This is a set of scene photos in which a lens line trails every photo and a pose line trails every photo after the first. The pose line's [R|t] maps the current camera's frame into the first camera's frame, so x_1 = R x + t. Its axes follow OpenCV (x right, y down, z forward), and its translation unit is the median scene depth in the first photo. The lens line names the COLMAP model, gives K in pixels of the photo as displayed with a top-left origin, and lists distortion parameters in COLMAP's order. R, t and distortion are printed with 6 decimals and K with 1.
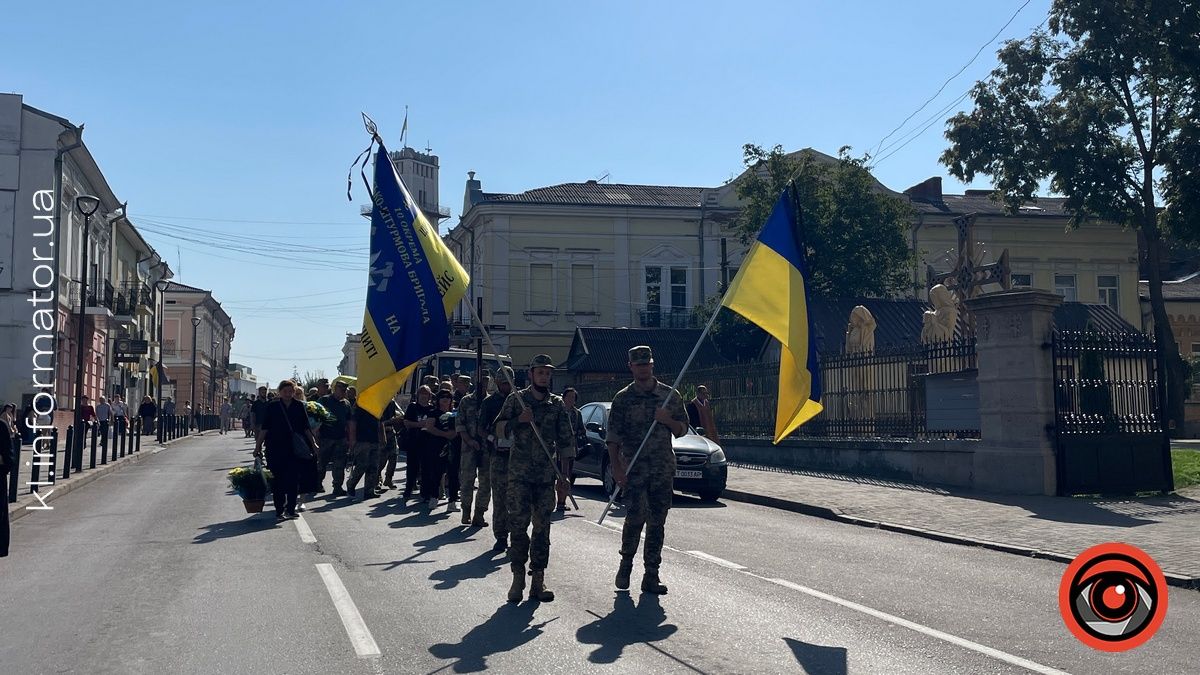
lens RADIAL K [[1247.2, 0, 600.0], [0, 1247.2, 337.5], [0, 0, 1]] dist [0.082521, -0.008437]
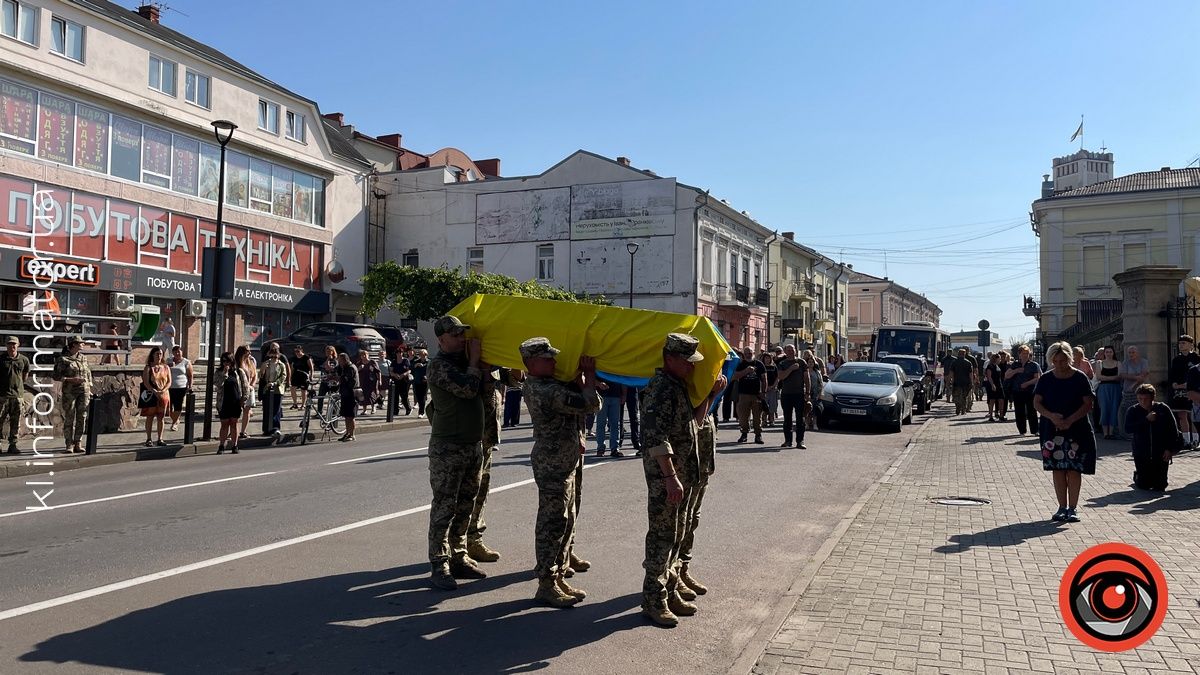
lens RADIAL K [[932.4, 0, 600.0], [0, 932.4, 337.5], [0, 0, 1]] dist [0.119029, -0.187614]
pose [[0.754179, -0.016174, -0.656470, 0.193080], [0.034295, 0.999302, 0.014779, -0.000849], [0.655773, -0.033660, 0.754208, -0.003156]]
